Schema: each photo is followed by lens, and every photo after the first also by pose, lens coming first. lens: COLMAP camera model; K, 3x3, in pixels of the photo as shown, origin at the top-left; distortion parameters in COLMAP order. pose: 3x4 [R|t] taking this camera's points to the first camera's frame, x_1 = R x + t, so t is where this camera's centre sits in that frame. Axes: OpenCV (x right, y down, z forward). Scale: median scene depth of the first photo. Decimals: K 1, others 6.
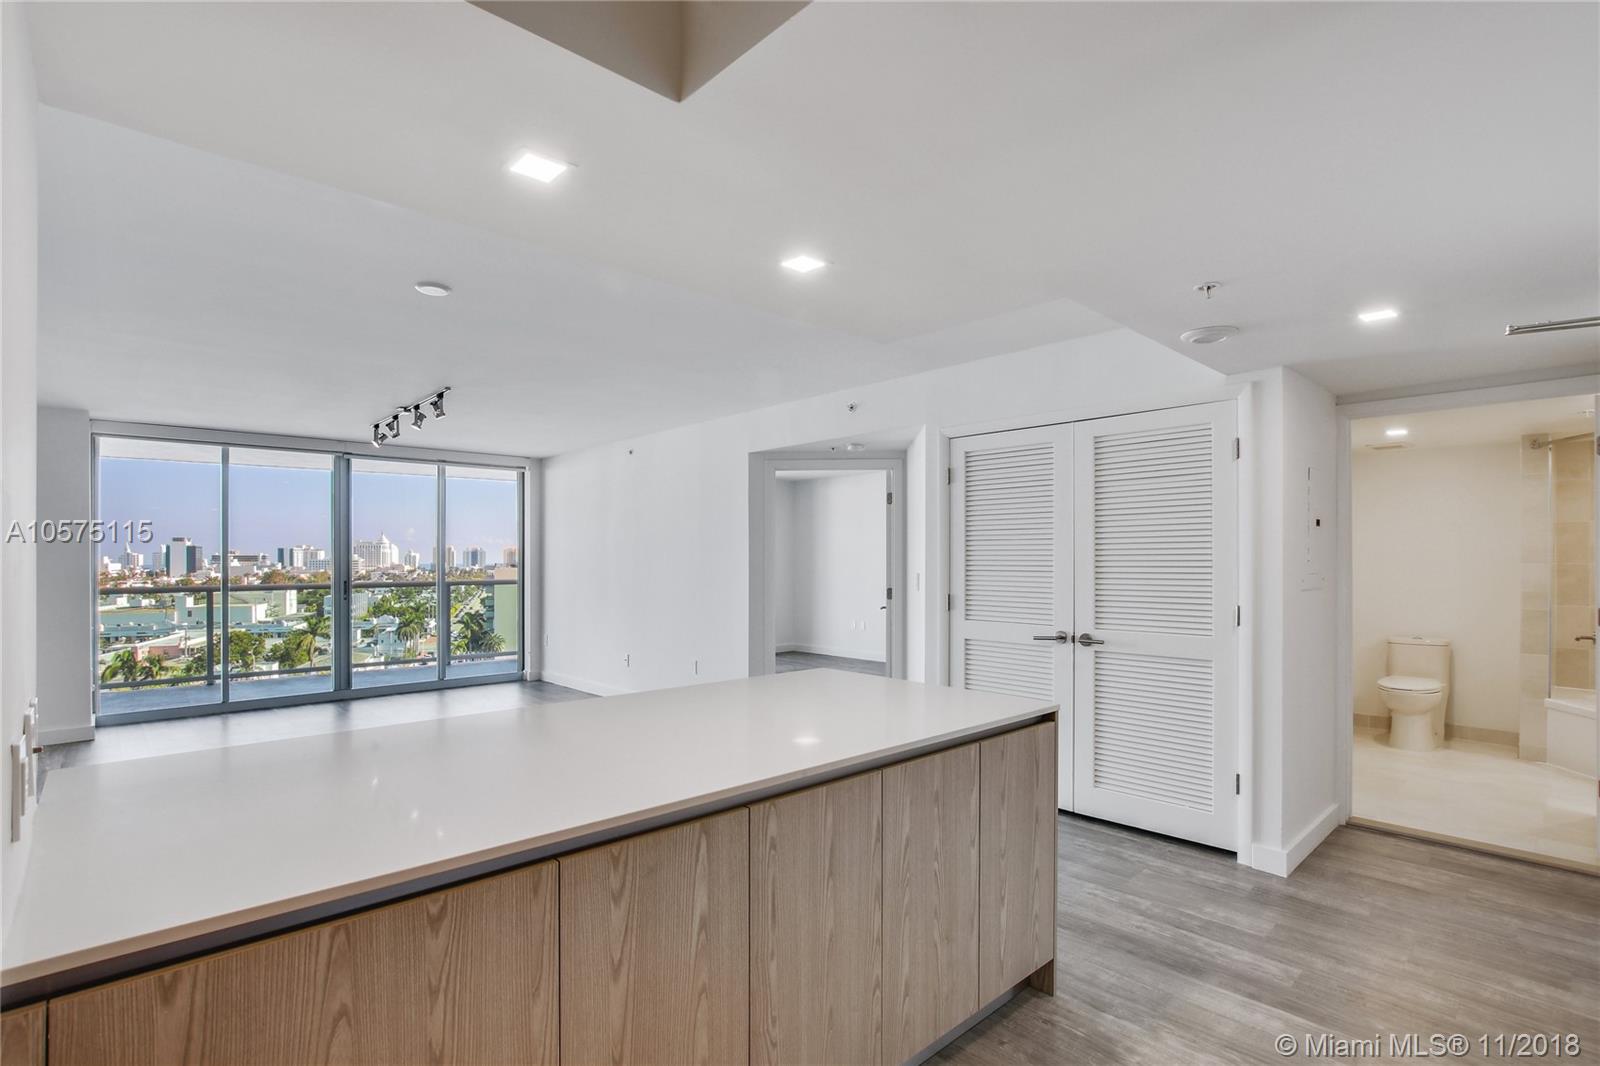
lens RADIAL K [[755.7, 0, 795.8], [0, 755.7, 555.7], [0, 0, 1]] dist [-0.016181, 0.004372]
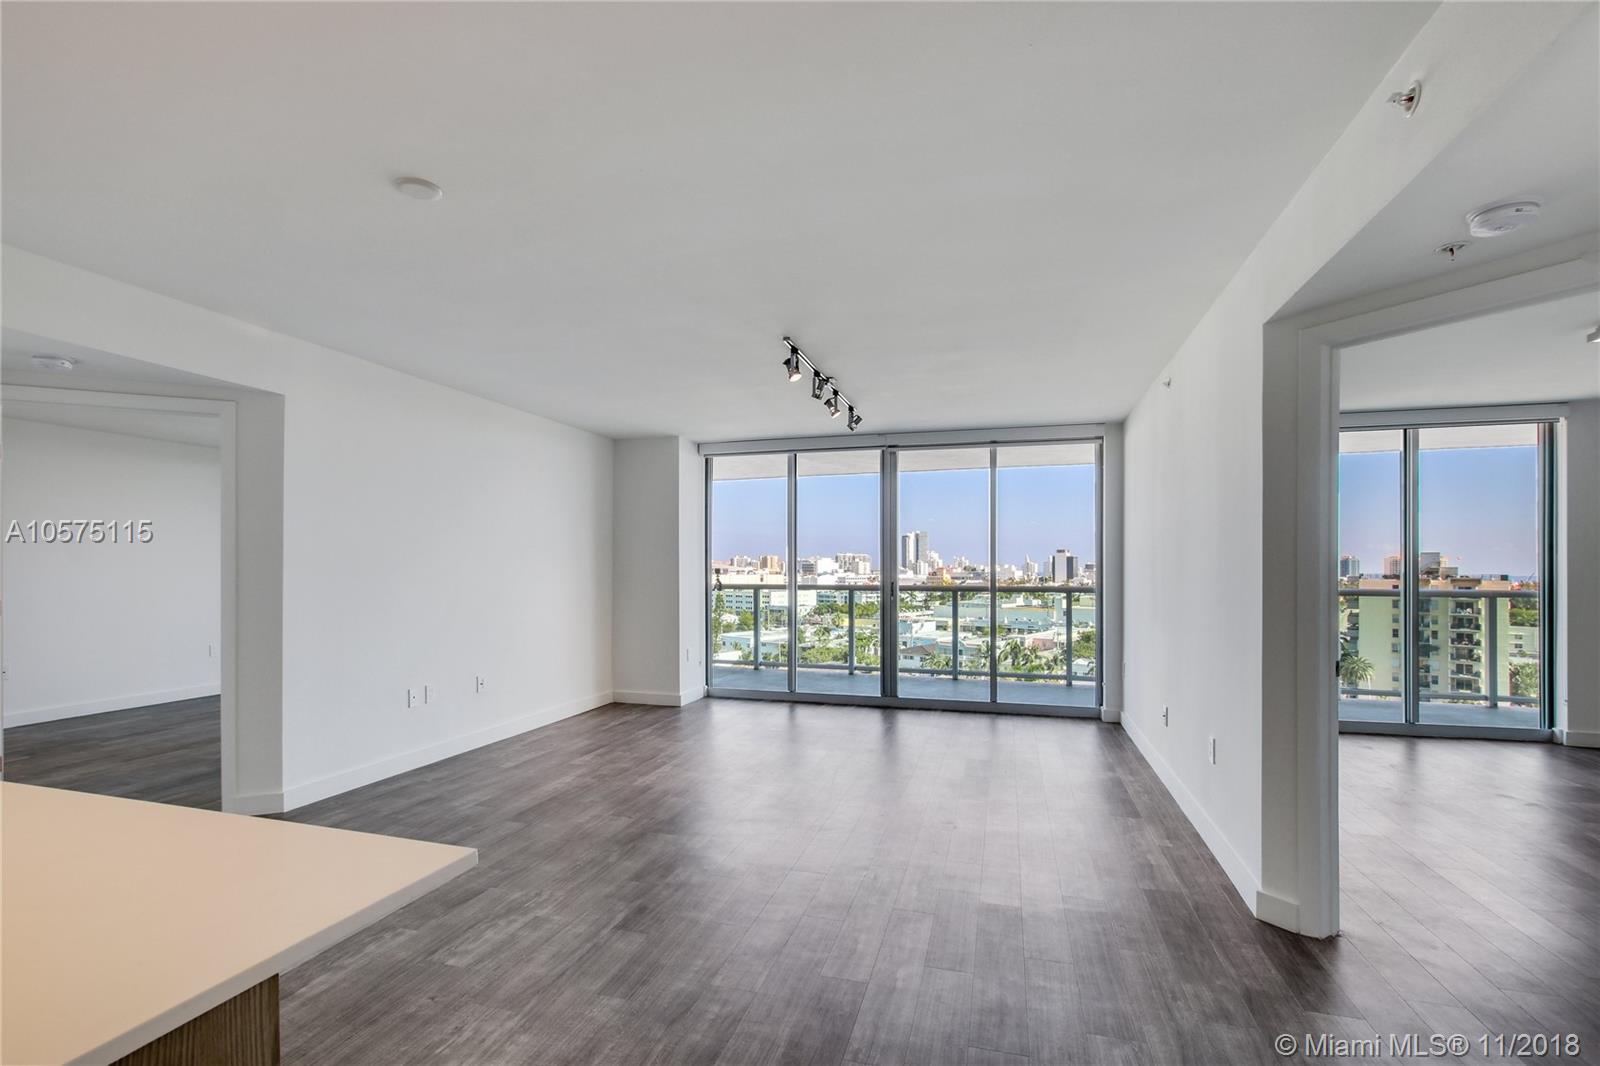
lens RADIAL K [[755.7, 0, 783.0], [0, 755.7, 572.6], [0, 0, 1]] dist [-0.016181, 0.004372]
pose [[0.498968, 0.009248, -0.866571, 0.260581], [-0.000651, 0.999947, 0.010296, 0.020922], [0.866620, -0.004573, 0.498947, 0.669695]]
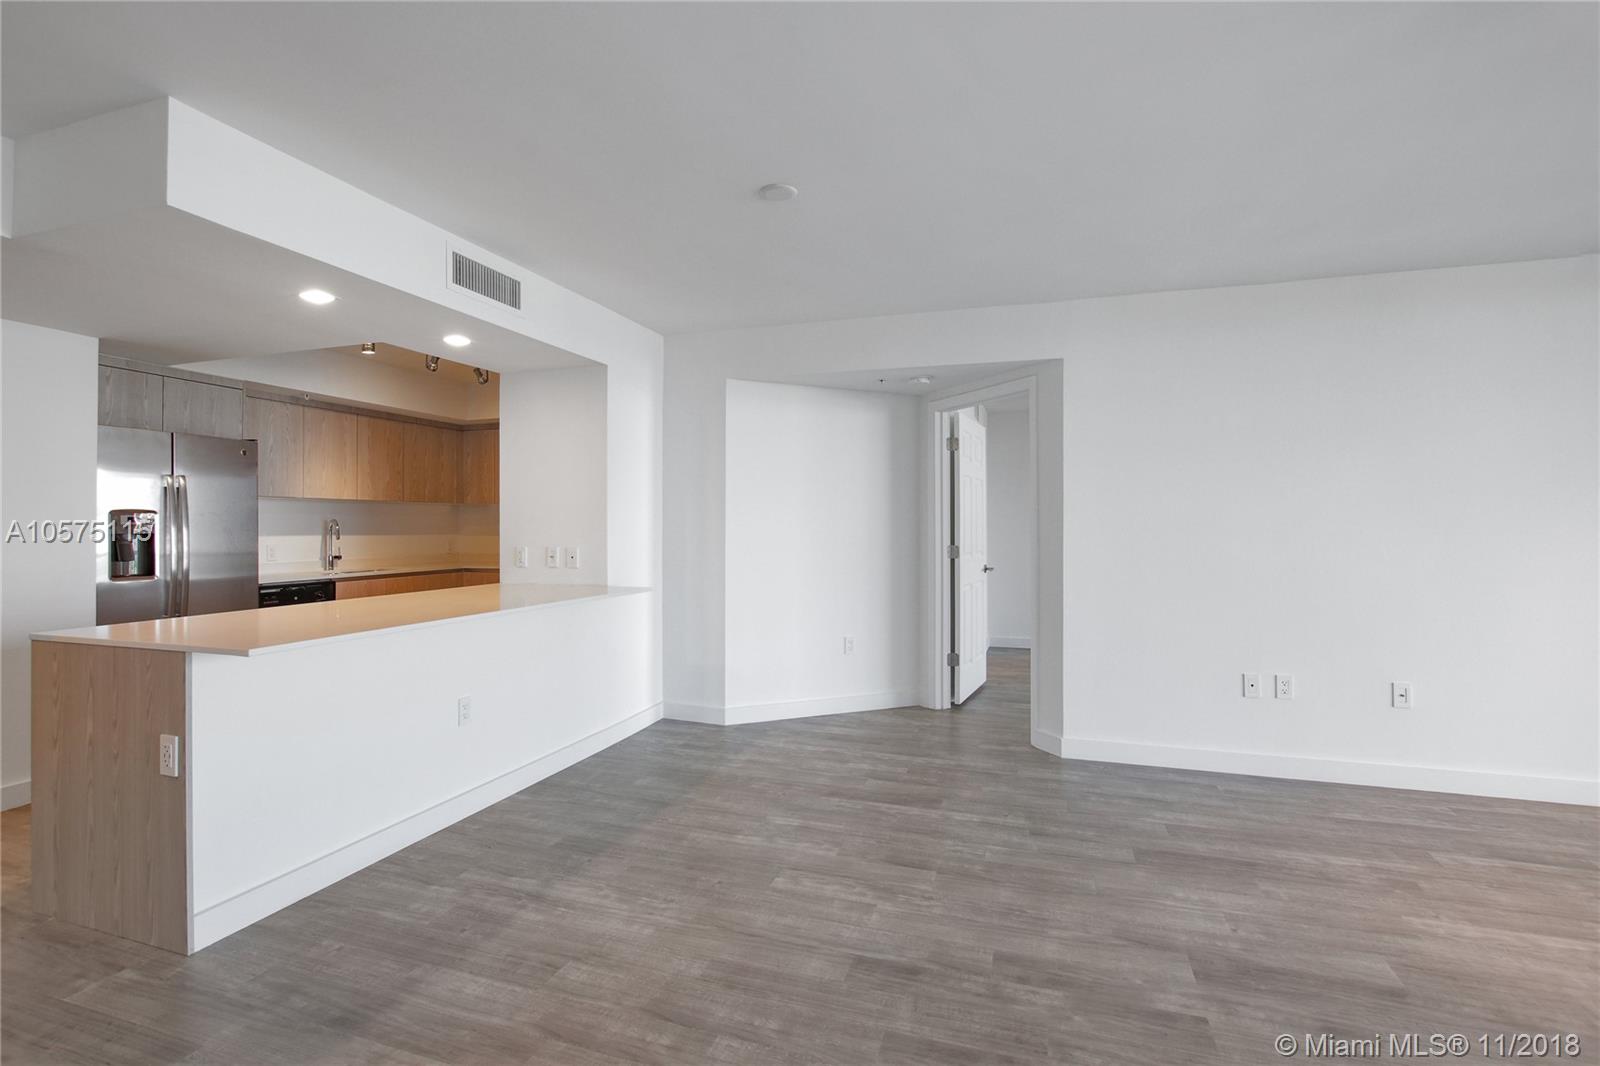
lens RADIAL K [[755.7, 0, 757.1], [0, 755.7, 531.9], [0, 0, 1]] dist [-0.016181, 0.004372]
pose [[-0.891948, 0.004878, -0.452112, -0.043375], [0.004330, 0.999988, 0.002247, 0.030235], [0.452117, 0.000047, -0.891958, 1.262759]]
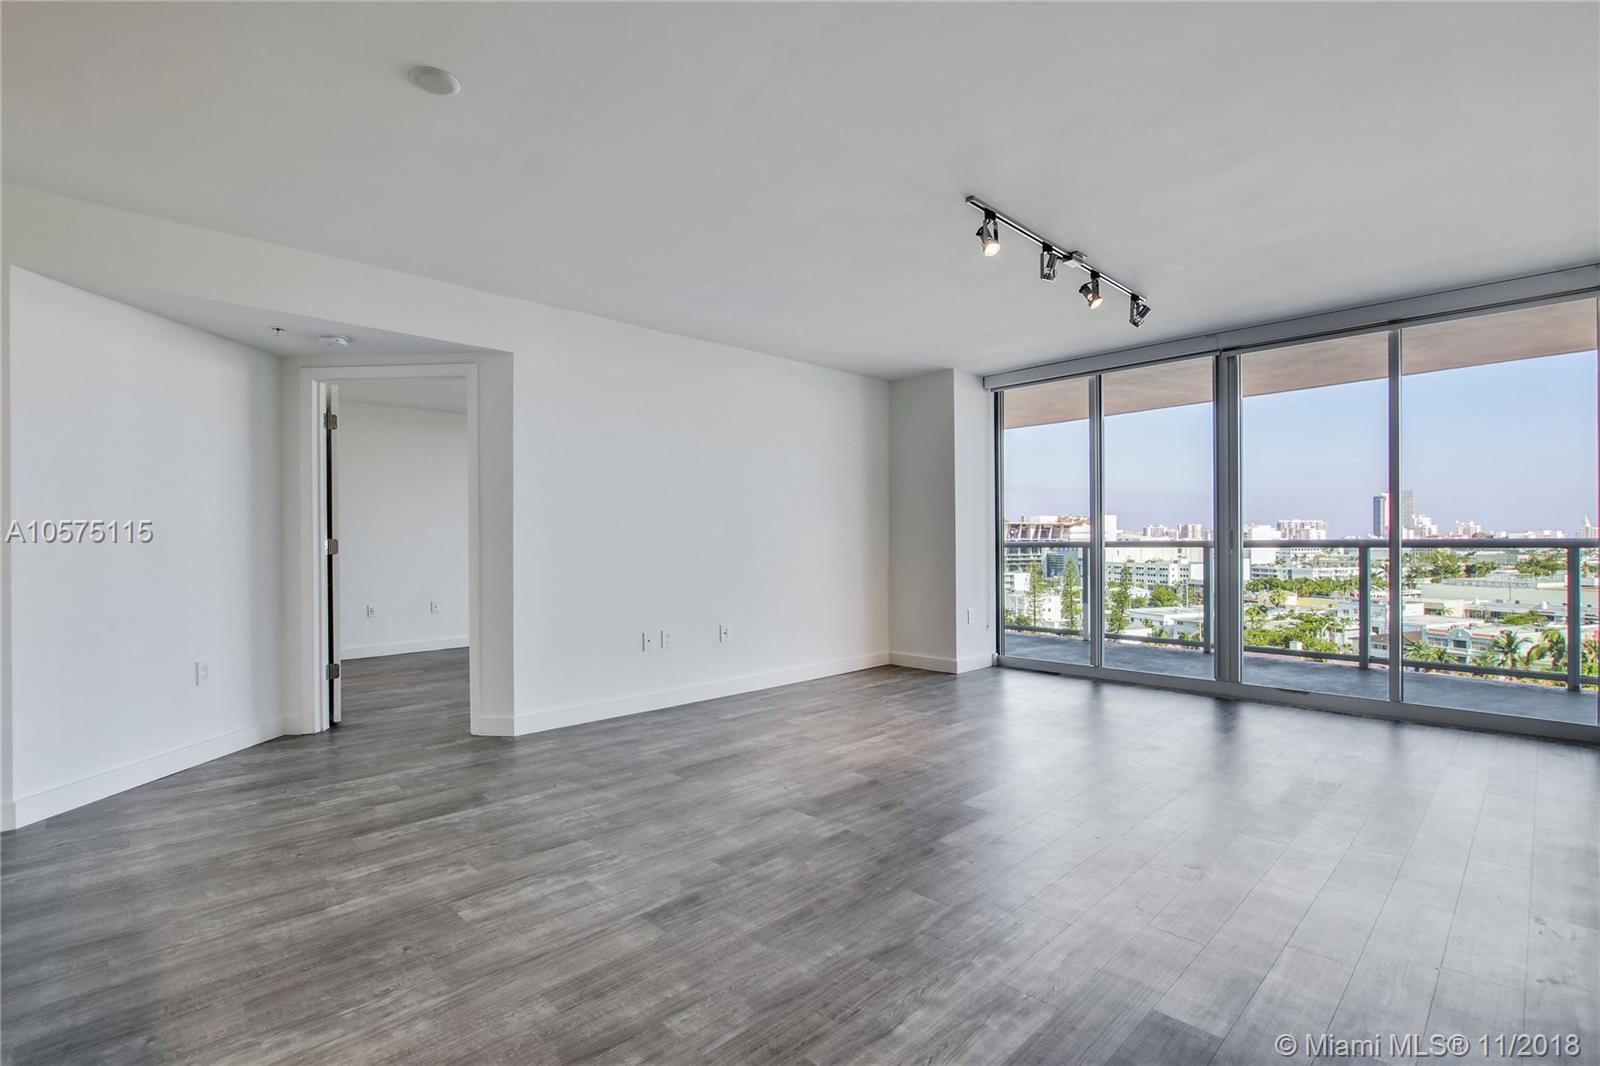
lens RADIAL K [[755.7, 0, 800.0], [0, 755.7, 545.6], [0, 0, 1]] dist [-0.016181, 0.004372]
pose [[0.023228, 0.010501, -0.999675, 0.173343], [0.008463, 0.999907, 0.010700, 0.061543], [0.999694, -0.008709, 0.023137, 0.946528]]
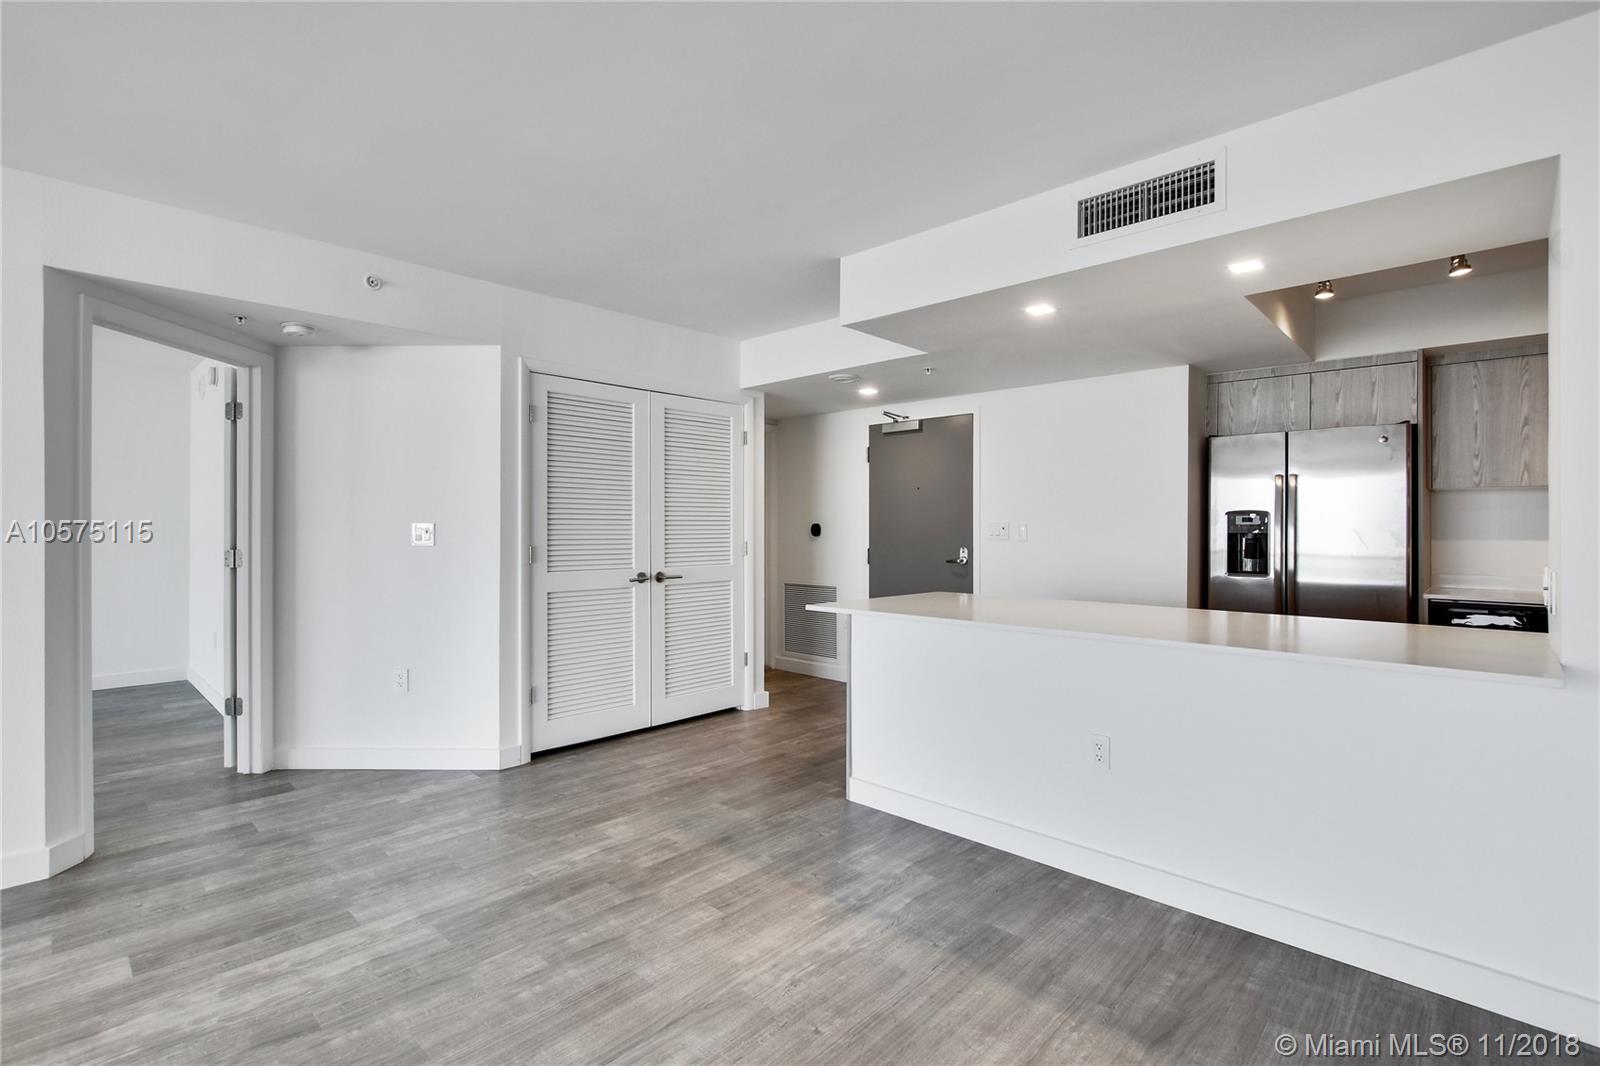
lens RADIAL K [[755.7, 0, 811.3], [0, 755.7, 492.1], [0, 0, 1]] dist [-0.016181, 0.004372]
pose [[-0.077059, 0.044354, 0.996039, -0.719104], [-0.005522, 0.998976, -0.044912, 0.026239], [-0.997011, -0.008961, -0.076735, 0.753778]]
